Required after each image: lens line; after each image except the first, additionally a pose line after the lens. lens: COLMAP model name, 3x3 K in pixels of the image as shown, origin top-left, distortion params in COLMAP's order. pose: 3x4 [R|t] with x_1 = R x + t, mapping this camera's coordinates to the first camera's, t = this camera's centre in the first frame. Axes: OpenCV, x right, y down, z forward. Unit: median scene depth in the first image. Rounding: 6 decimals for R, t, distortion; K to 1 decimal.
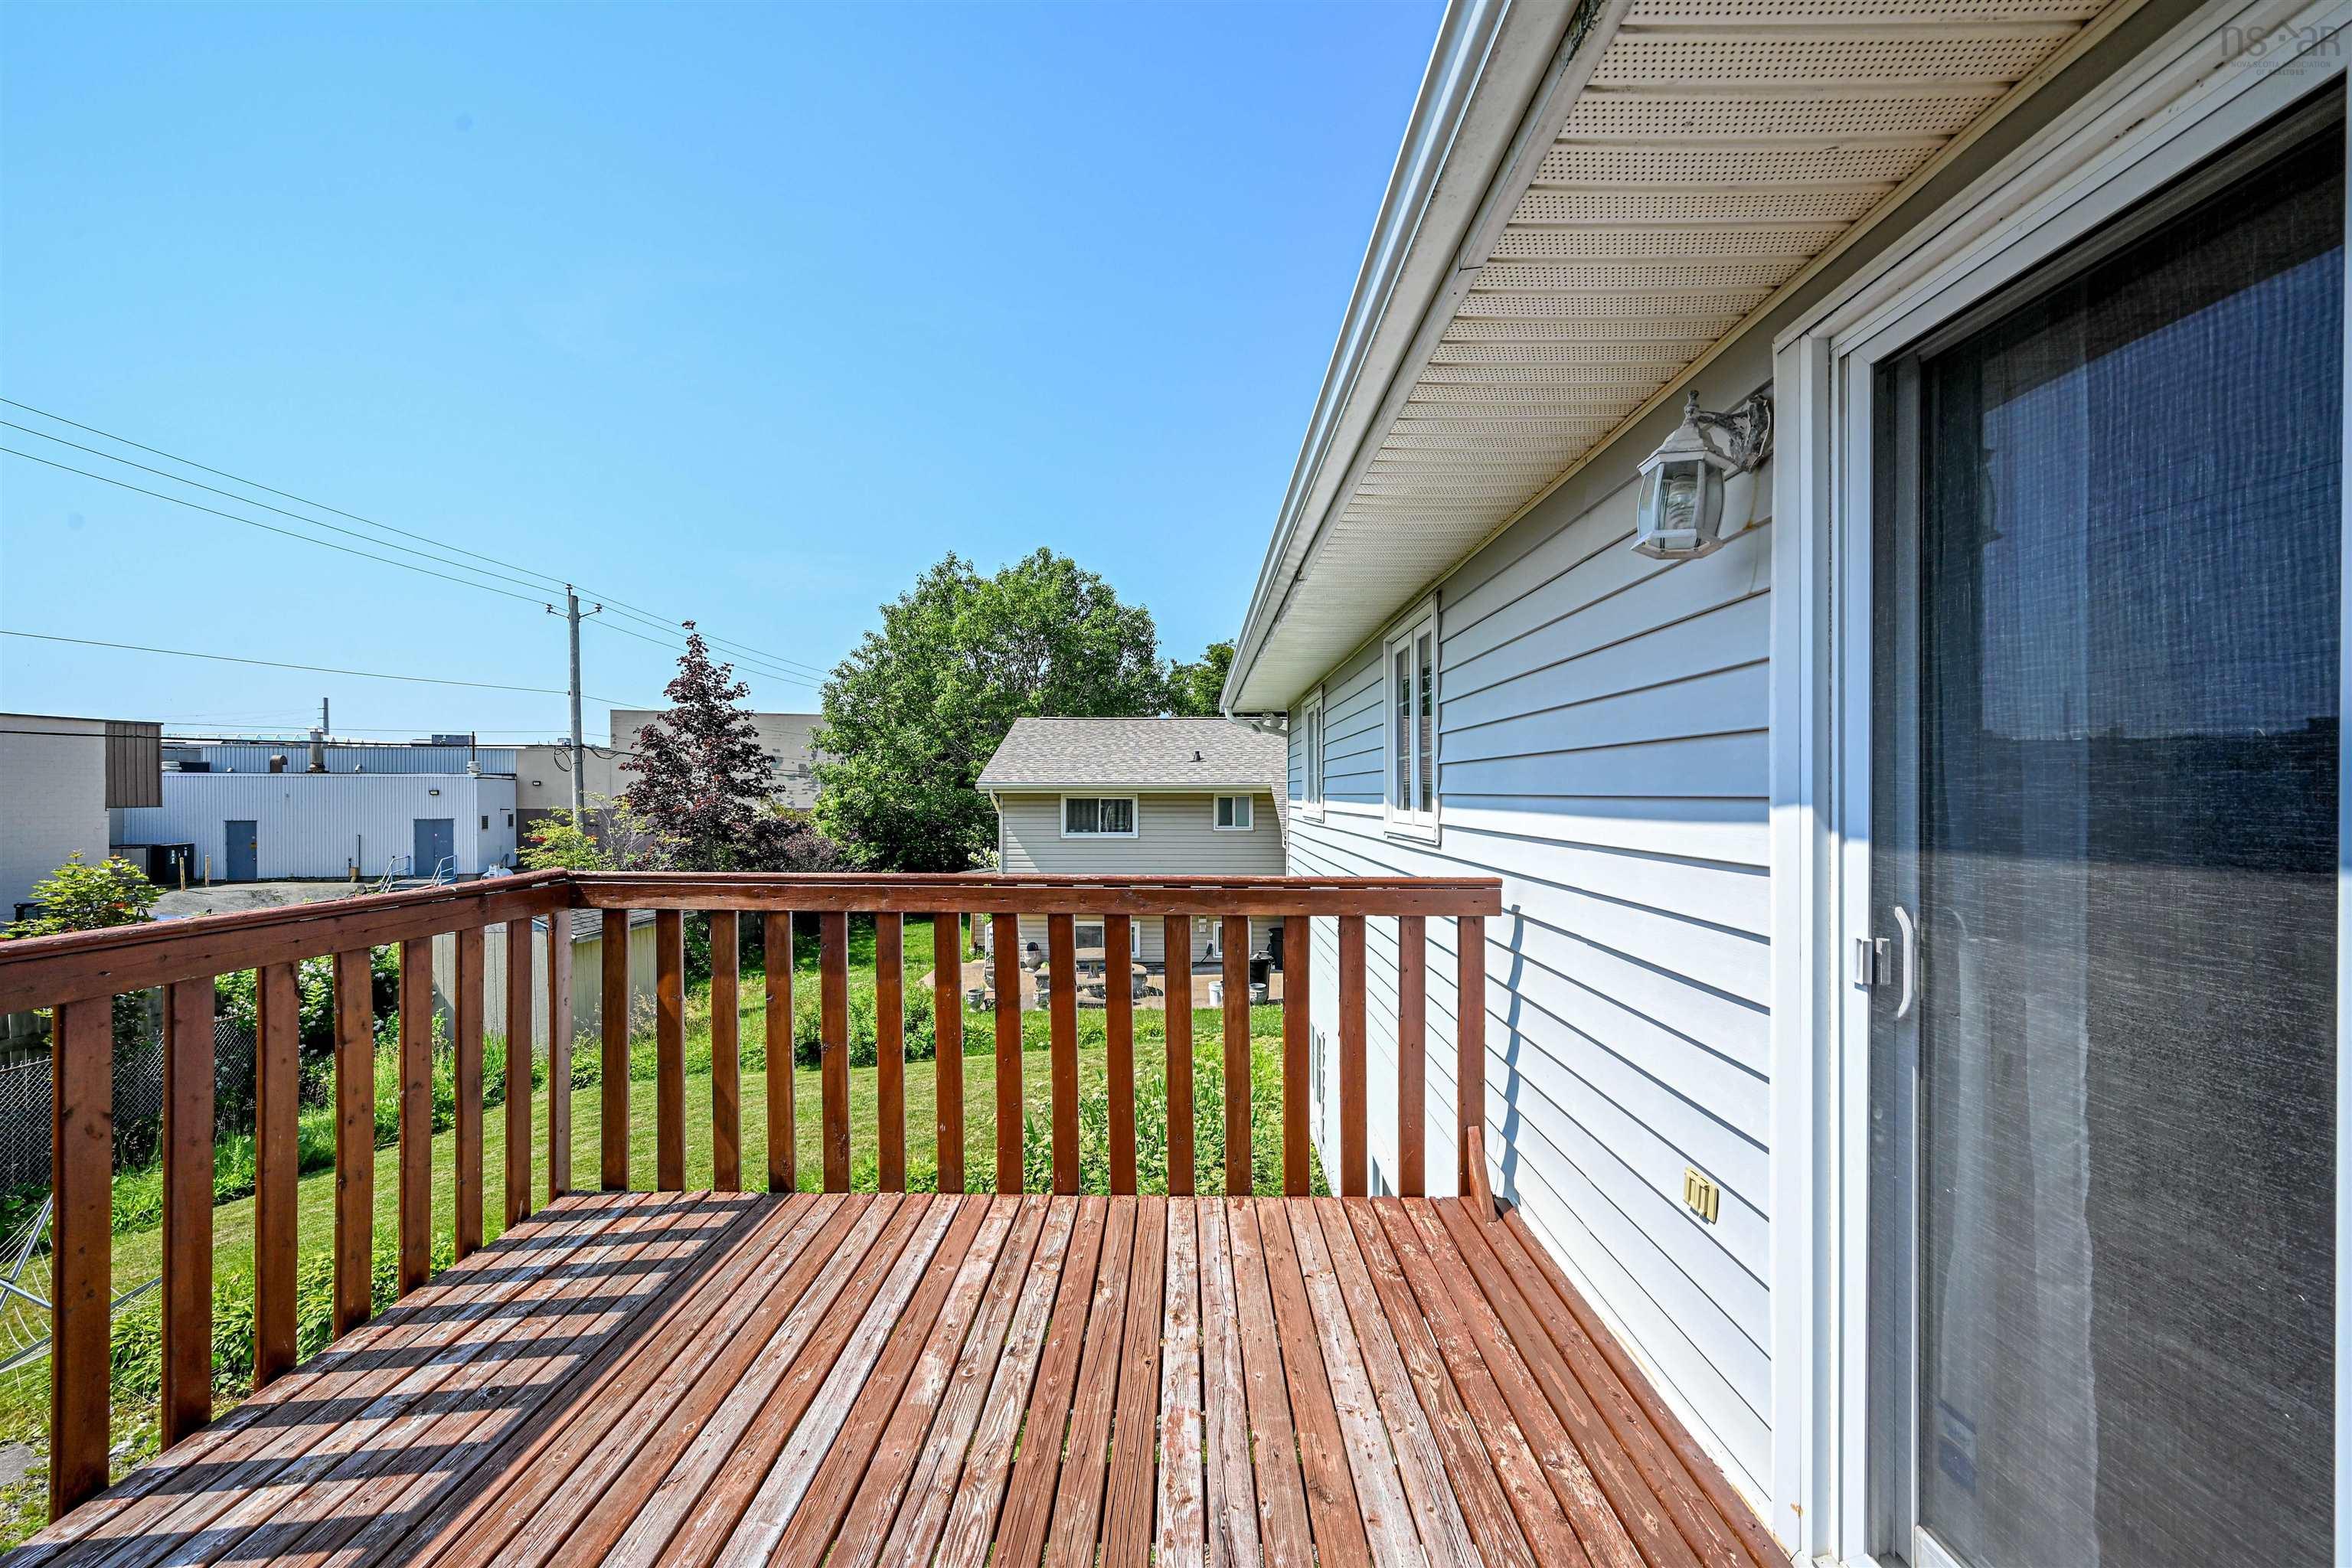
lens RADIAL K [[996.8, 0, 1177.9], [0, 996.8, 798.4], [0, 0, 1]] dist [0.000617, 0.000588]
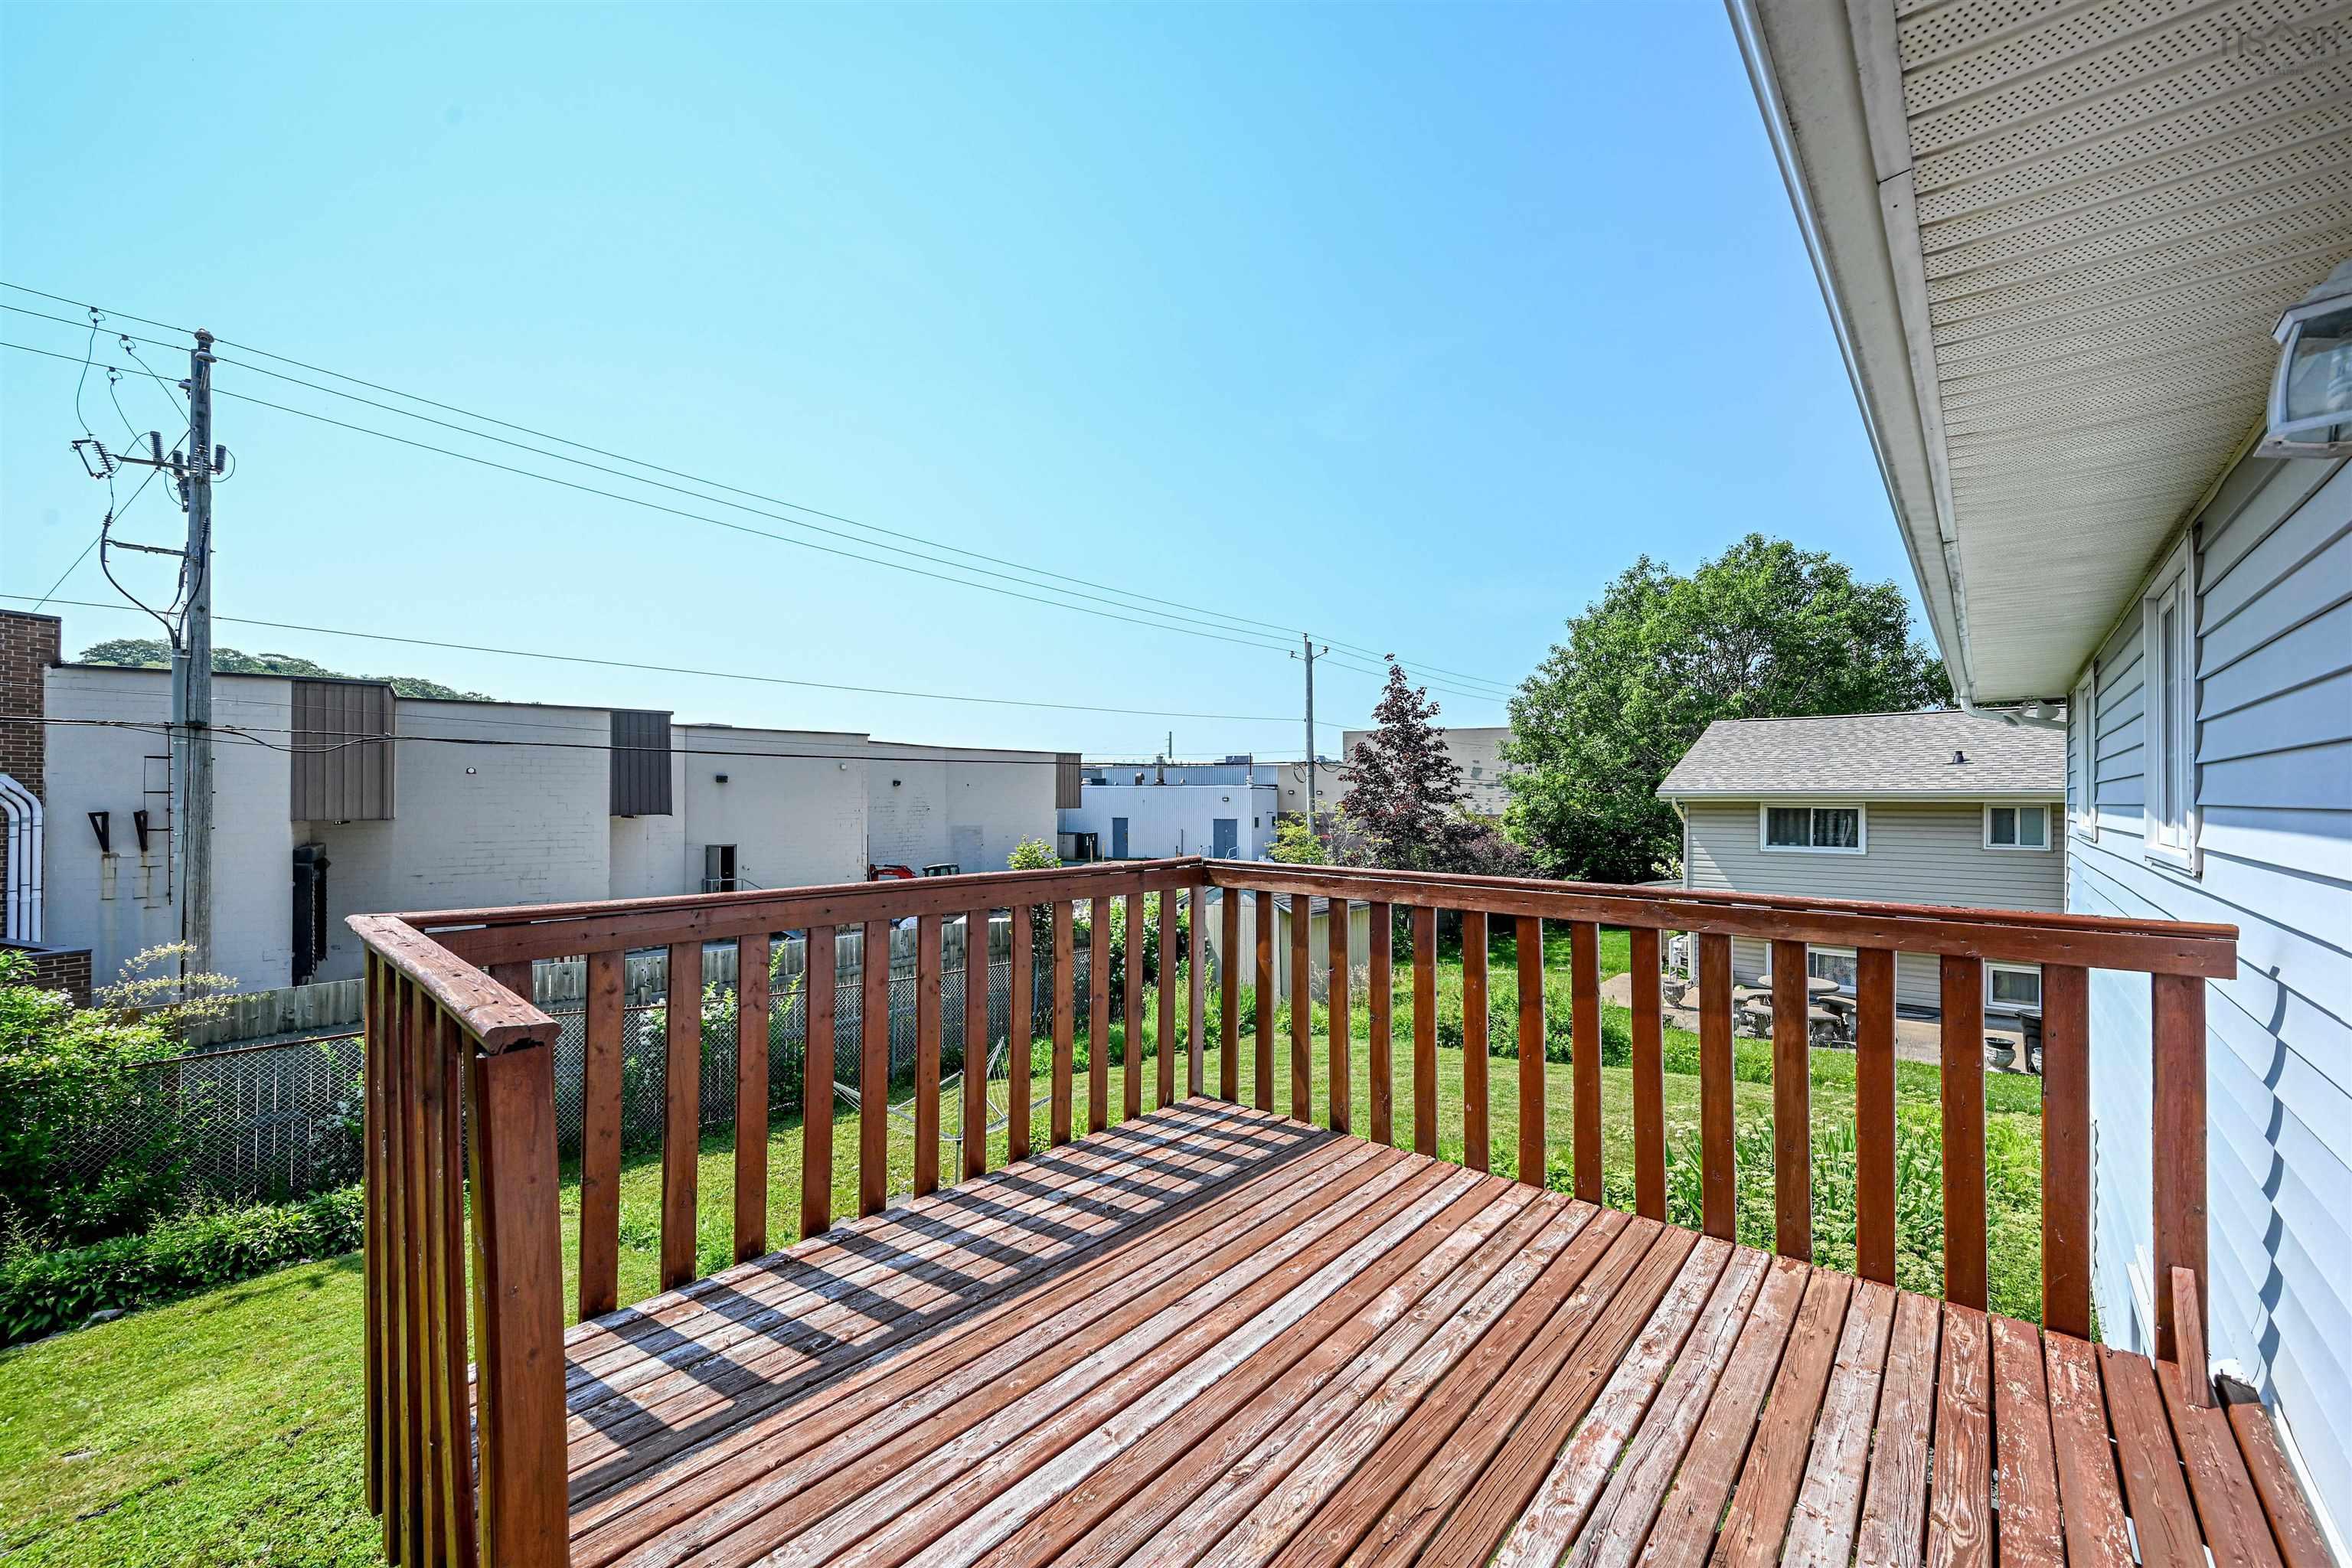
lens RADIAL K [[934.3, 0, 1168.0], [0, 934.3, 799.2], [0, 0, 1]] dist [0.001359, 0.000126]
pose [[0.756191, 0.002992, -0.654344, 0.067009], [-0.007511, 0.999963, -0.004108, -0.000384], [0.654307, 0.008022, 0.756186, 0.002567]]
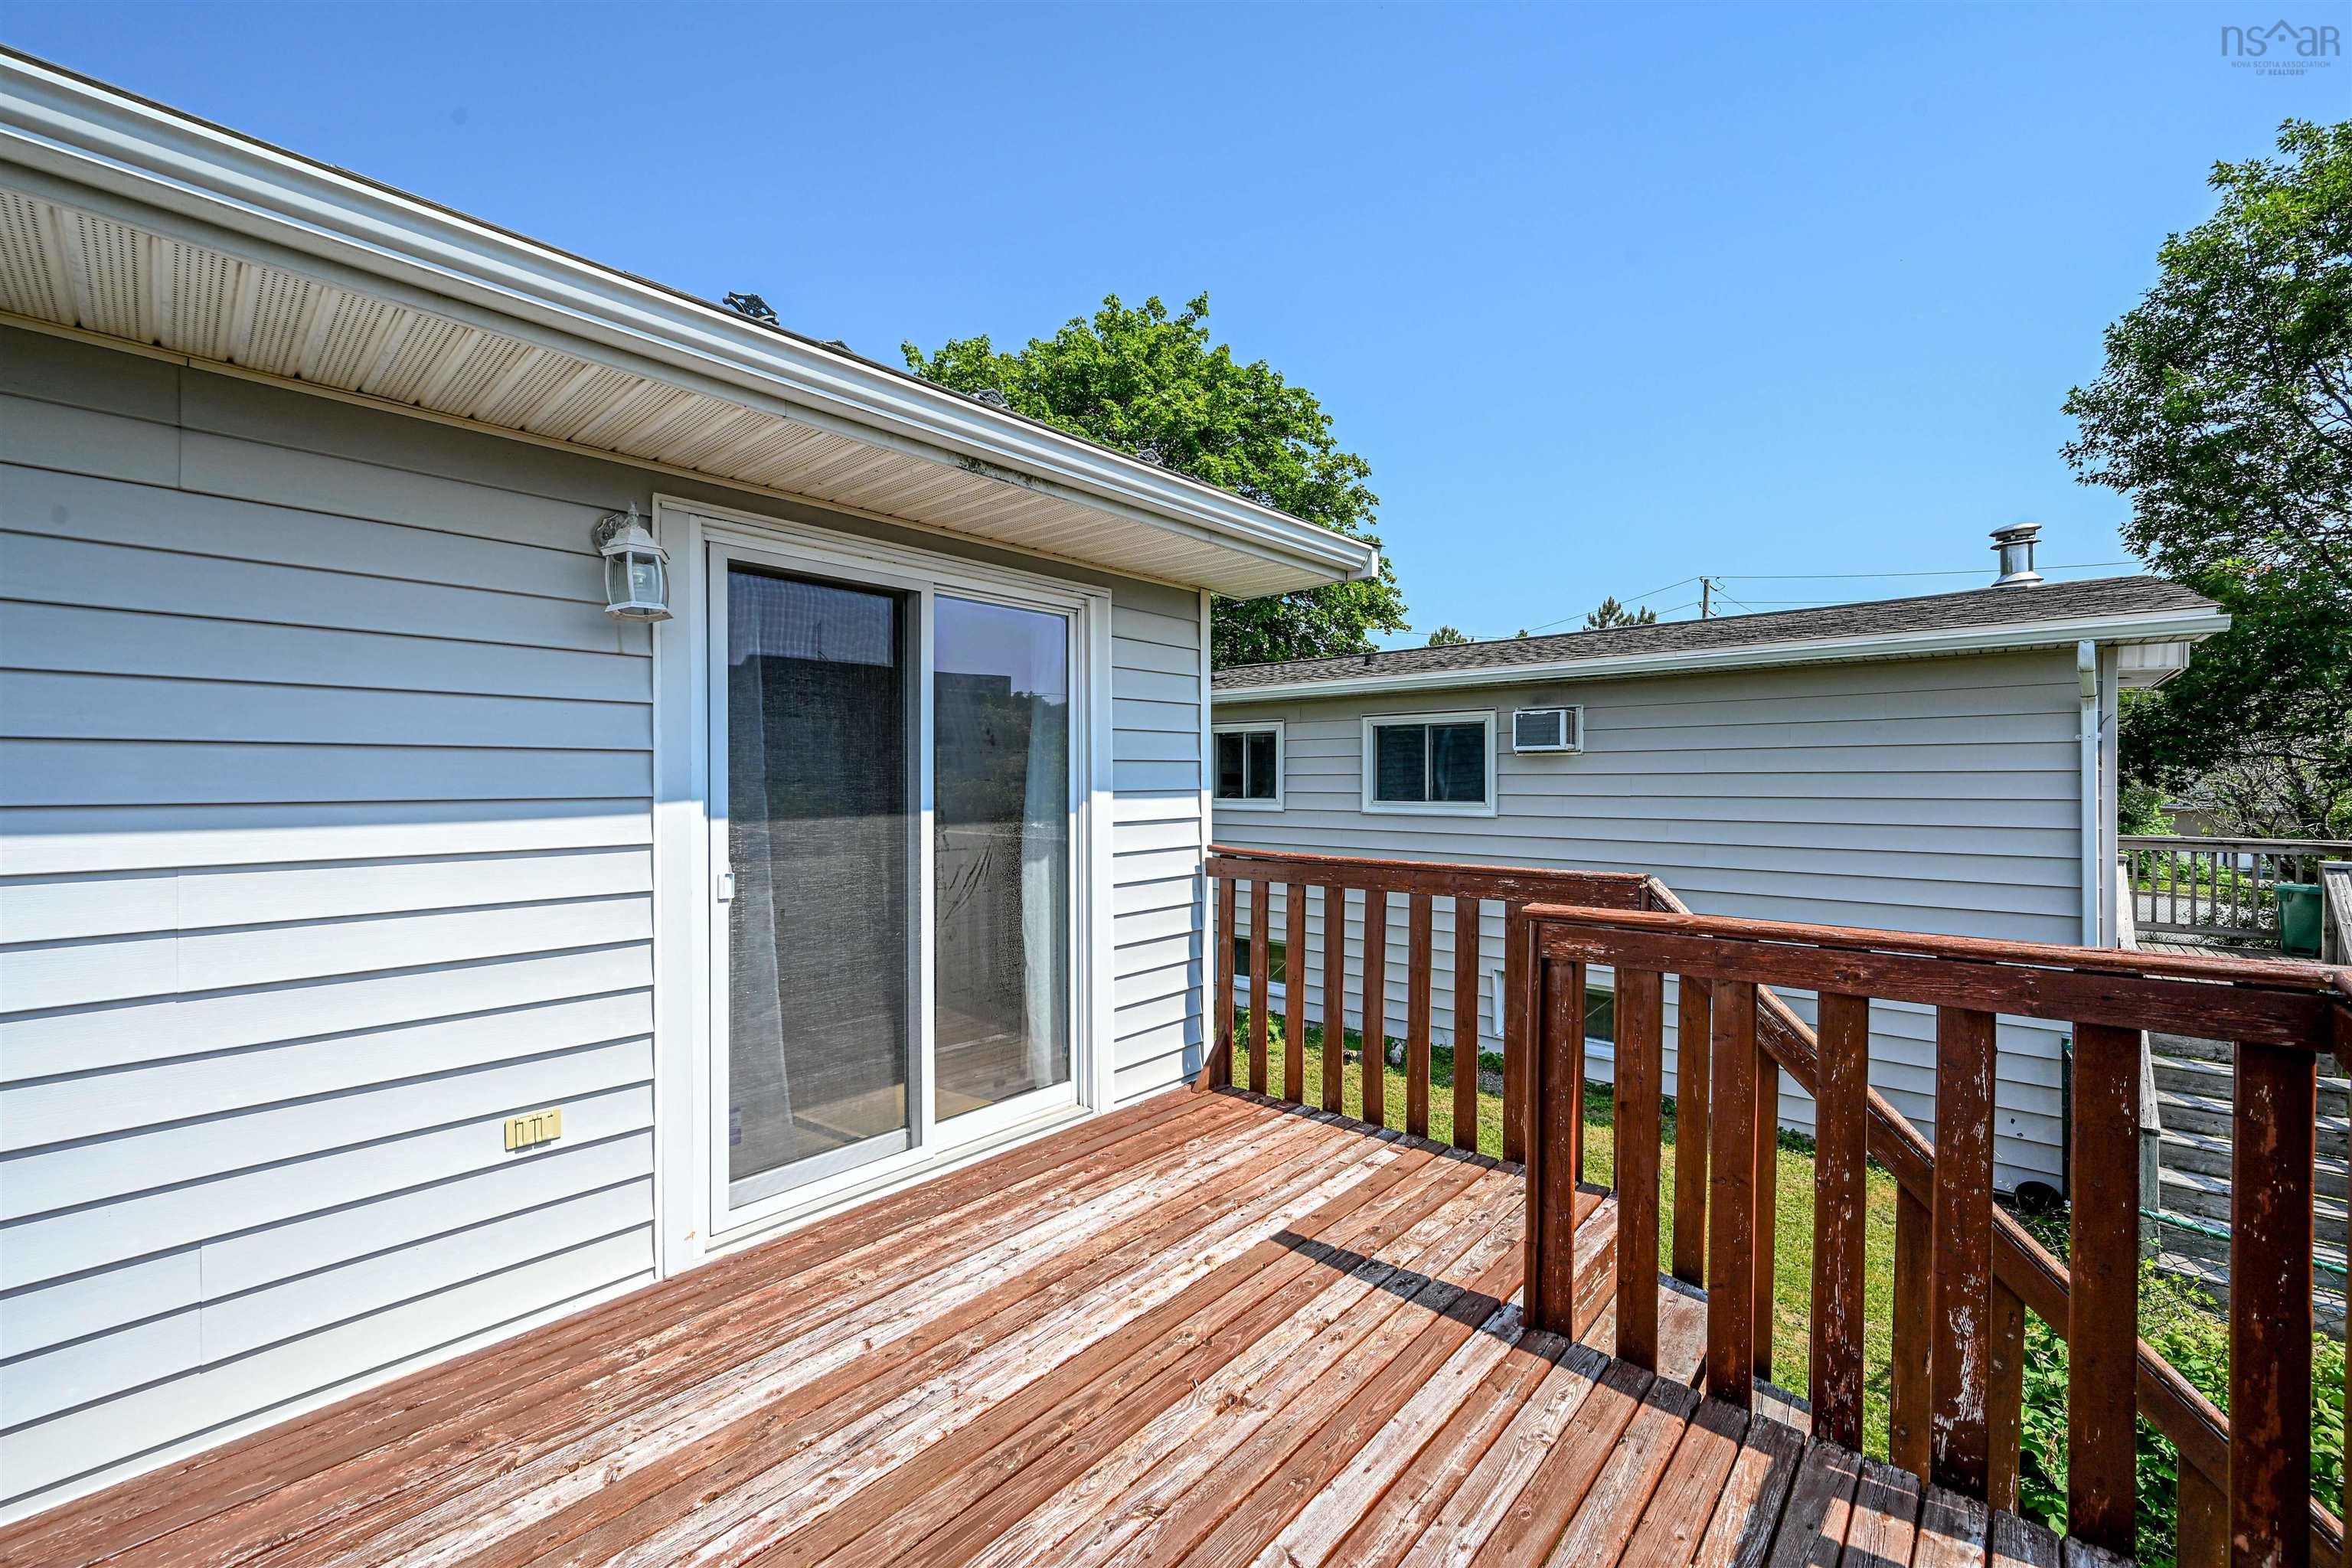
lens RADIAL K [[934.3, 0, 1165.4], [0, 934.3, 790.1], [0, 0, 1]] dist [0.001359, 0.000126]
pose [[-0.744943, -0.000535, 0.667127, -0.155389], [0.004380, 0.999974, 0.005693, -0.004839], [-0.667113, 0.007164, -0.744922, 0.271228]]
